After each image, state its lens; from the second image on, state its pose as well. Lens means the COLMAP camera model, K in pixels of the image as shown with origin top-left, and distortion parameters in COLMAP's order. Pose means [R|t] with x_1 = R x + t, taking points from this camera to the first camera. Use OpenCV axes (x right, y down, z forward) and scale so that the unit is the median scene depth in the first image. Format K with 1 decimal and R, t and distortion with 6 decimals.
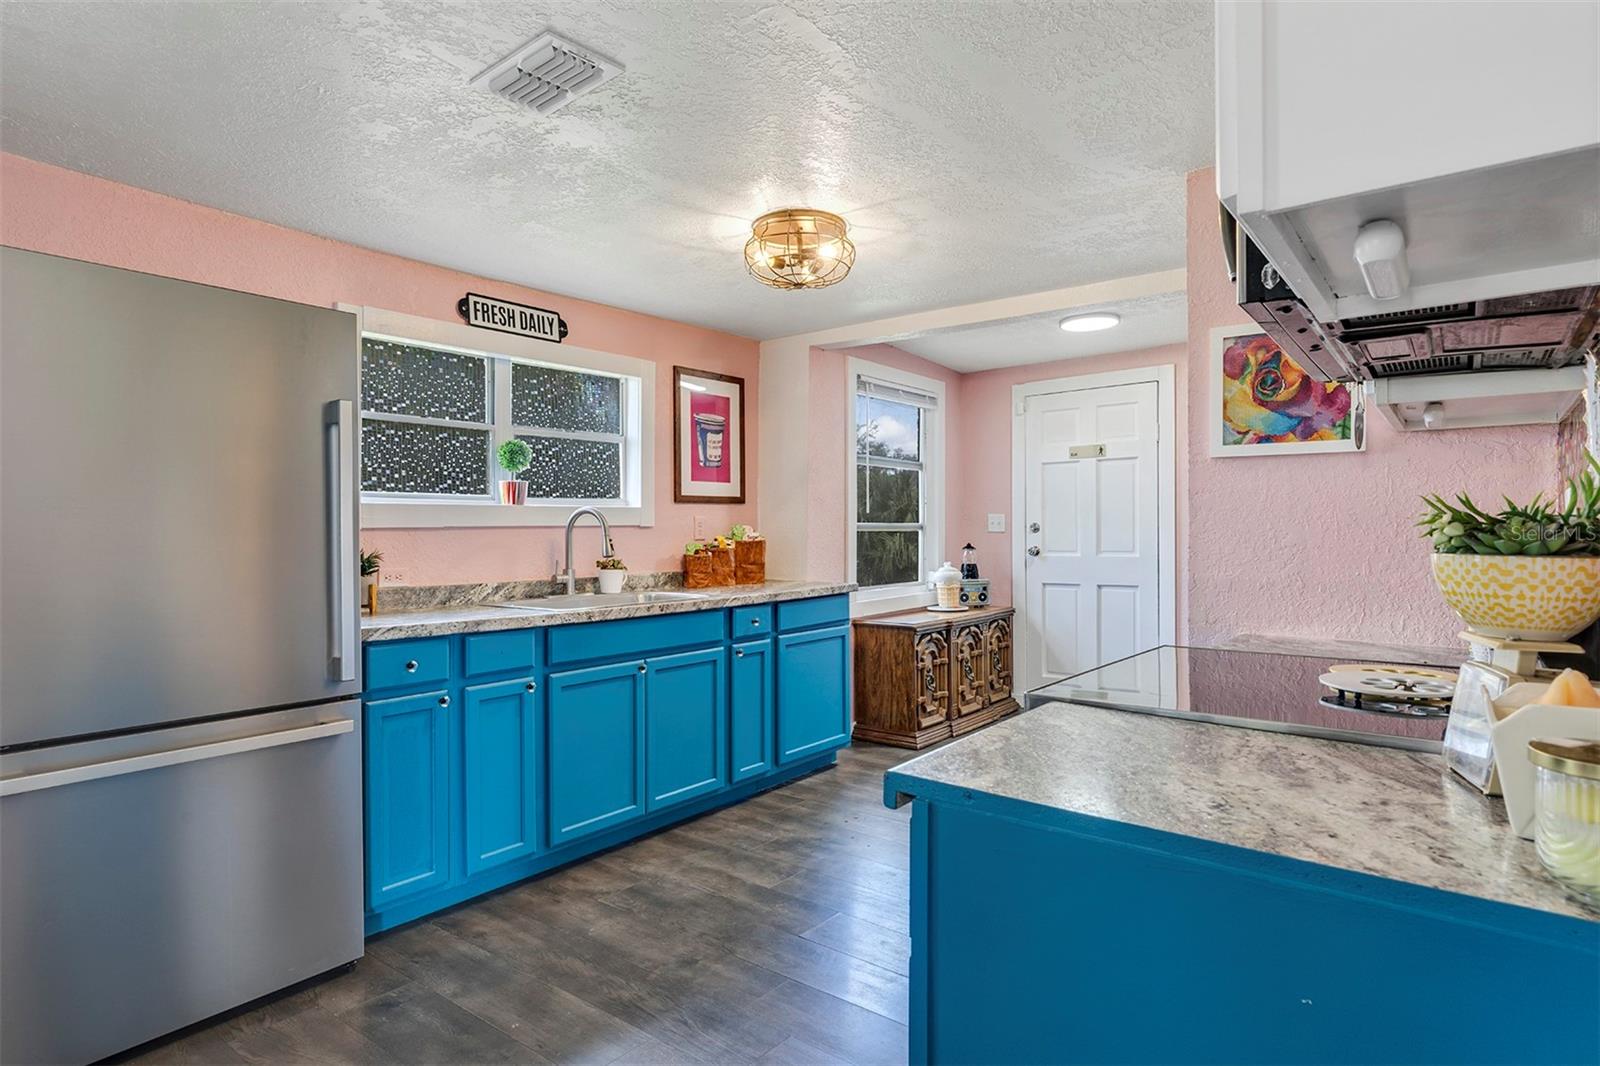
lens RADIAL K [[857.9, 0, 795.7], [0, 857.9, 529.1], [0, 0, 1]] dist [0.003079, -0.000336]
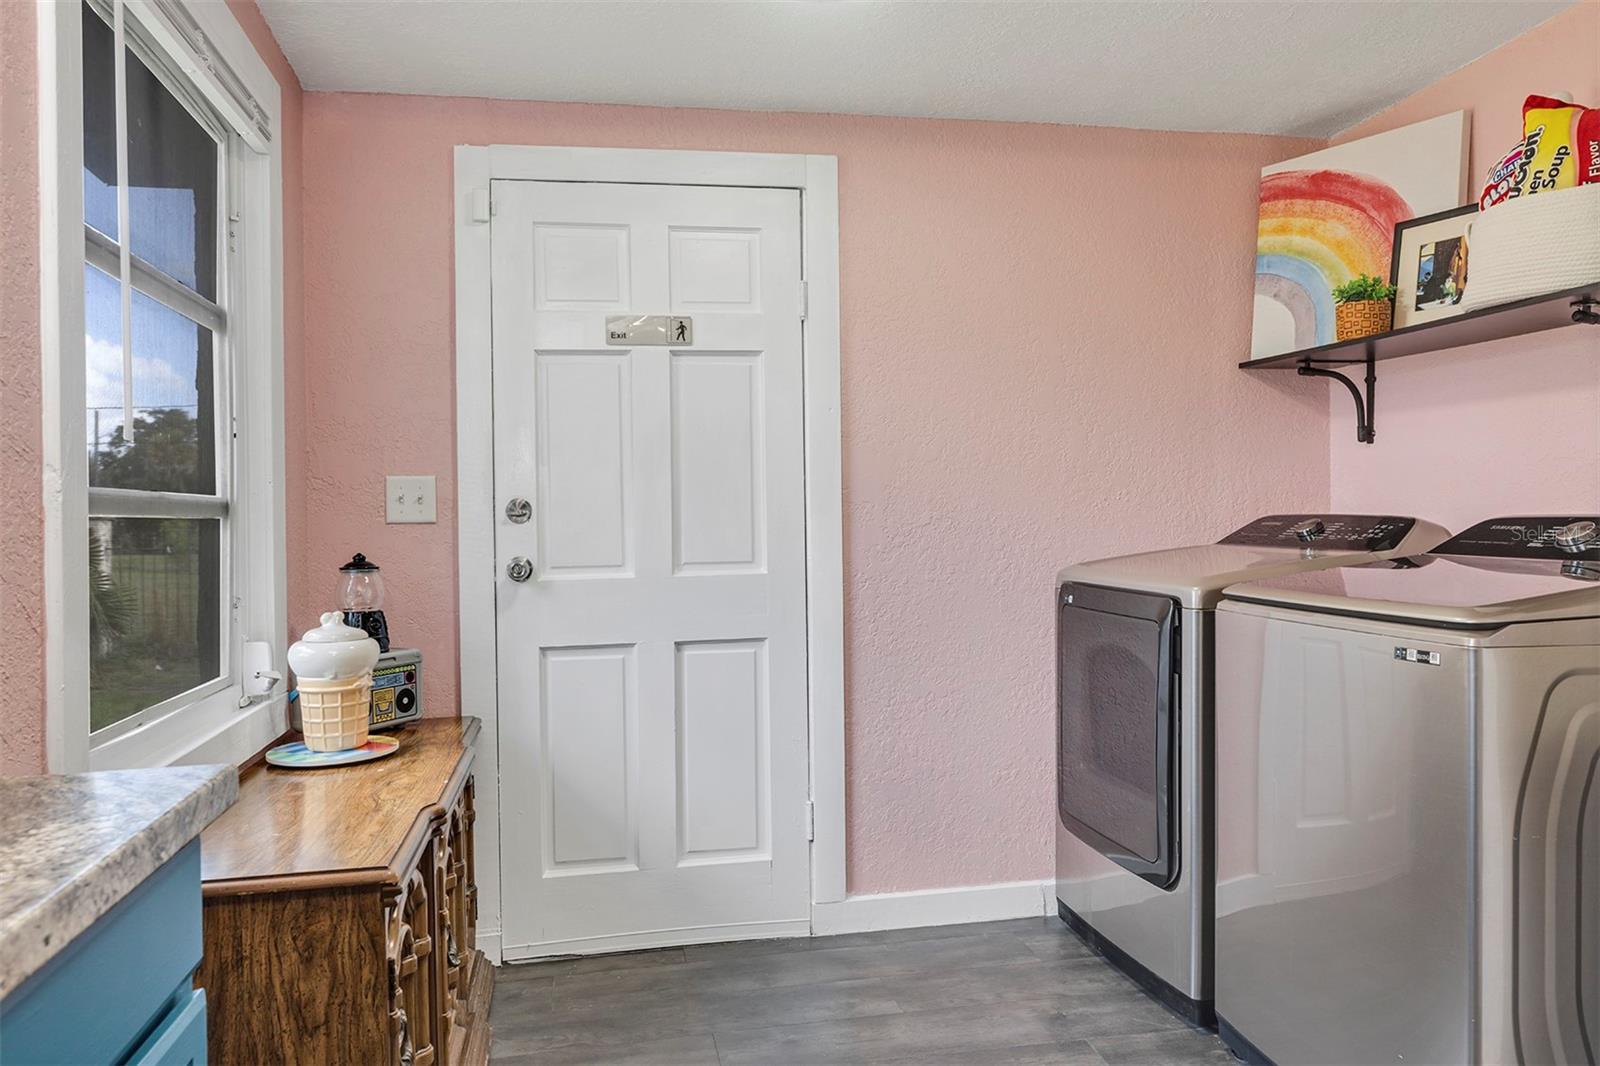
lens RADIAL K [[1128.2, 0, 788.2], [0, 1128.2, 528.1], [0, 0, 1]] dist [0.006292, -0.000295]
pose [[0.666045, -0.011749, 0.745819, -0.046998], [0.011690, 0.999918, 0.005312, 0.007965], [-0.745820, 0.005181, 0.666128, 0.853708]]
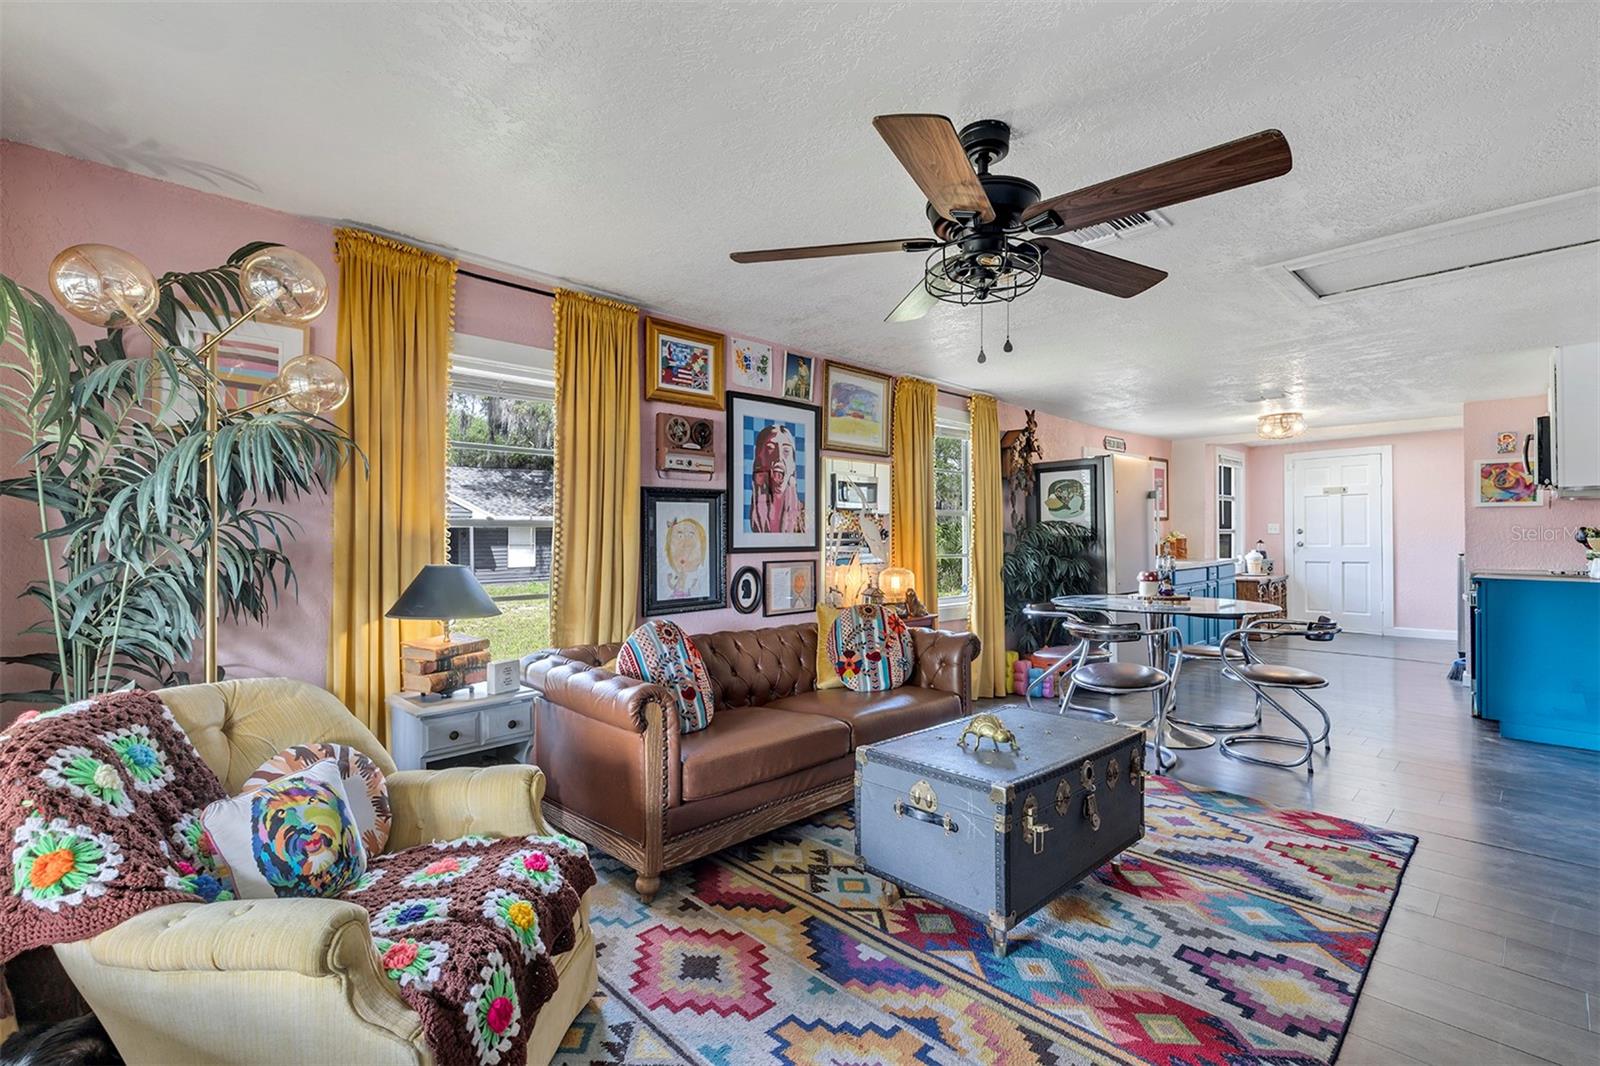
lens RADIAL K [[715.8, 0, 802.7], [0, 715.8, 529.1], [0, 0, 1]] dist [0.008866, 0.000309]
pose [[0.990872, -0.003577, -0.134761, -0.879744], [0.003009, 0.999986, -0.004417, -0.004603], [0.134775, 0.003971, 0.990868, -1.039249]]
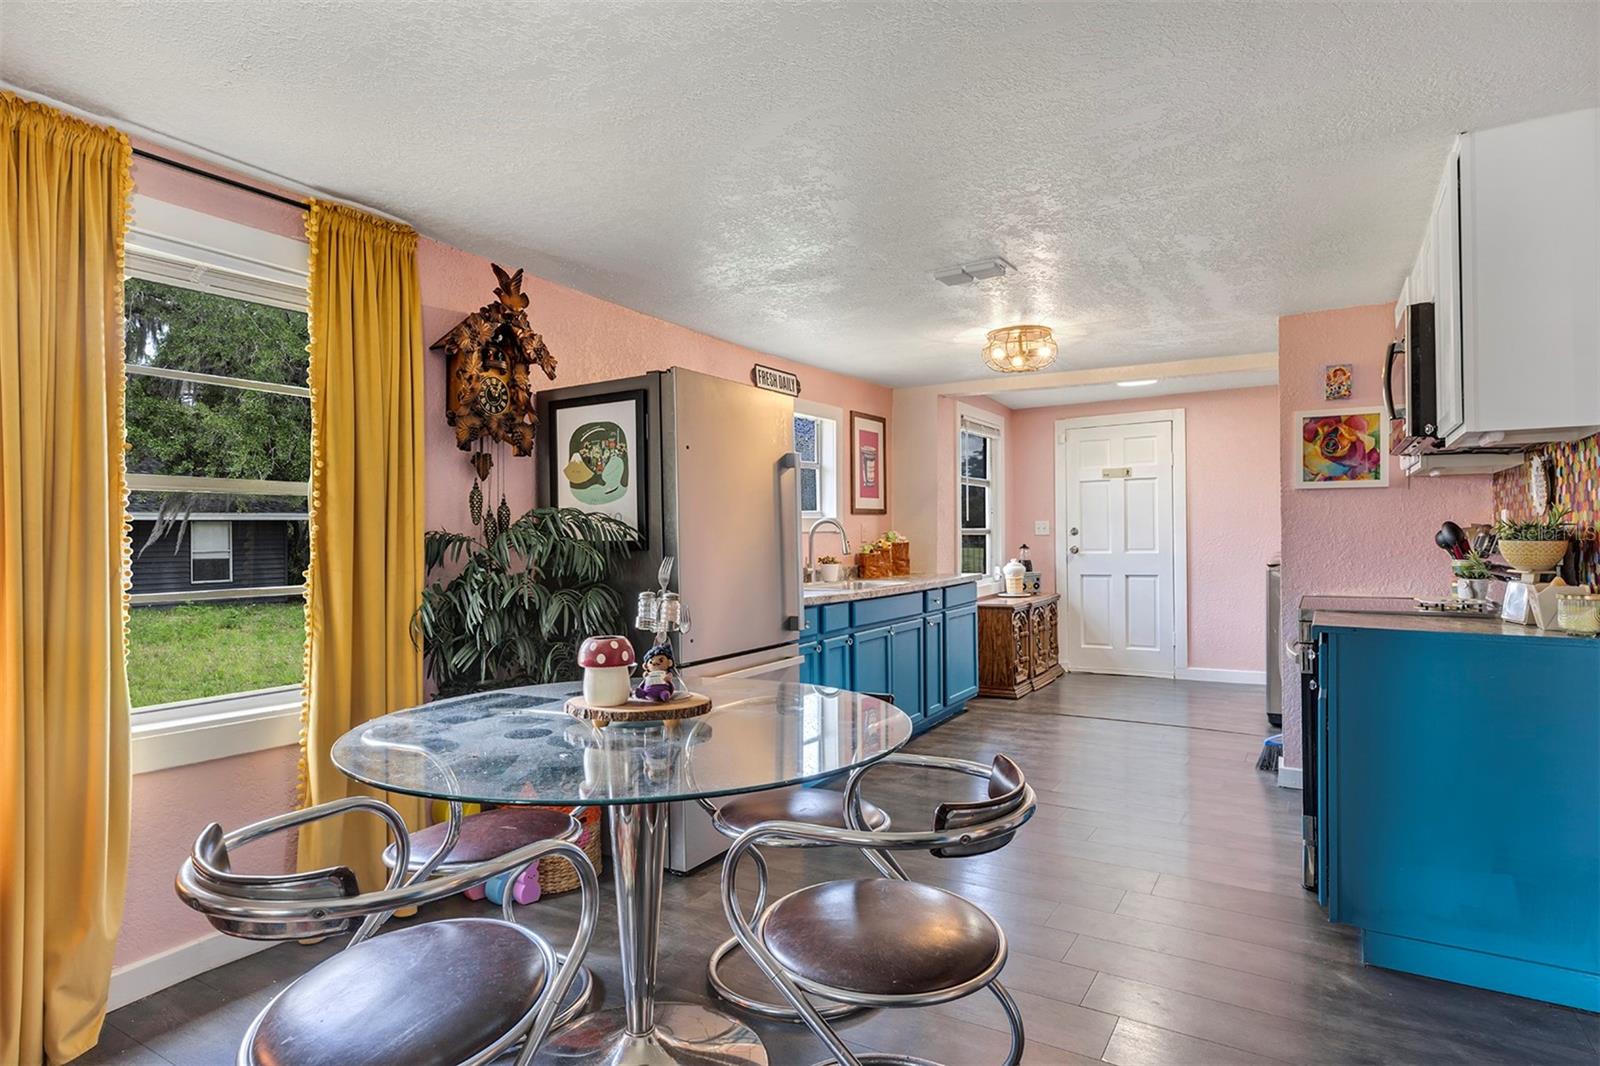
lens RADIAL K [[857.9, 0, 801.7], [0, 857.9, 528.0], [0, 0, 1]] dist [0.003079, -0.000336]
pose [[0.992474, -0.004674, 0.122368, -0.437004], [0.005503, 0.999964, -0.006436, -0.001341], [-0.122334, 0.007061, 0.992464, -0.348660]]
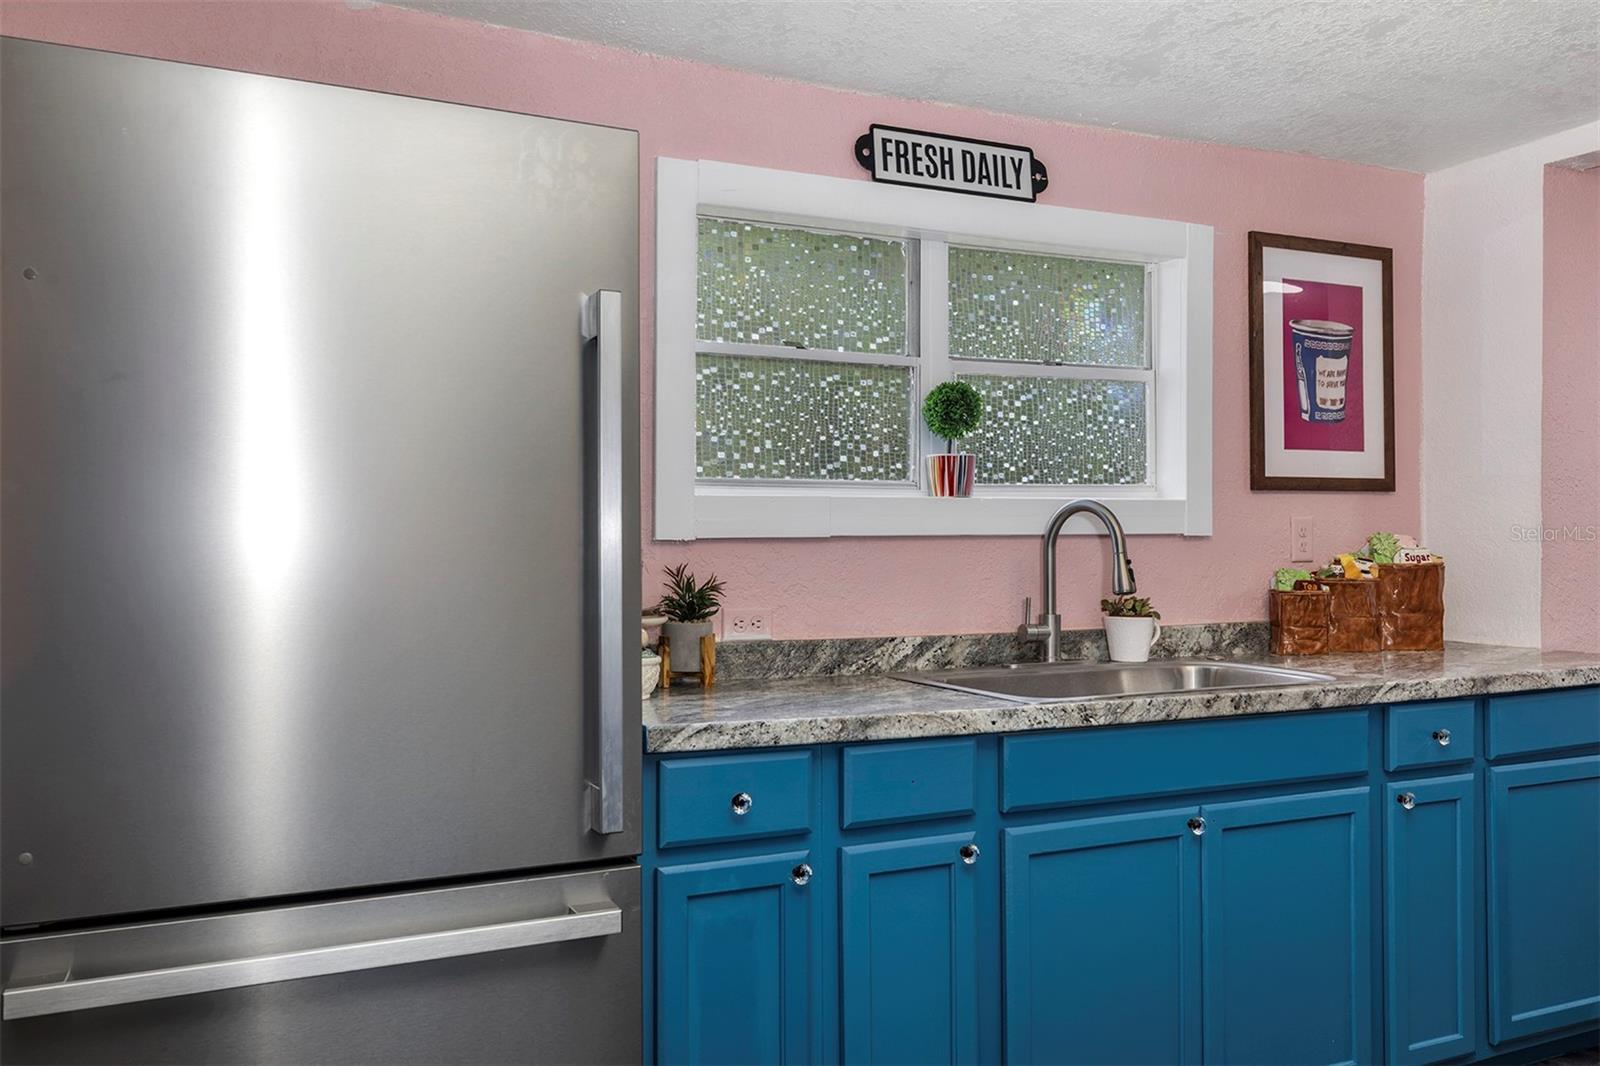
lens RADIAL K [[1128.2, 0, 793.6], [0, 1128.2, 533.9], [0, 0, 1]] dist [0.006292, -0.000295]
pose [[0.877866, -0.003122, -0.478897, -0.064190], [-0.000404, 0.999974, -0.007260, 0.001051], [0.478907, 0.006567, 0.877841, 0.293139]]
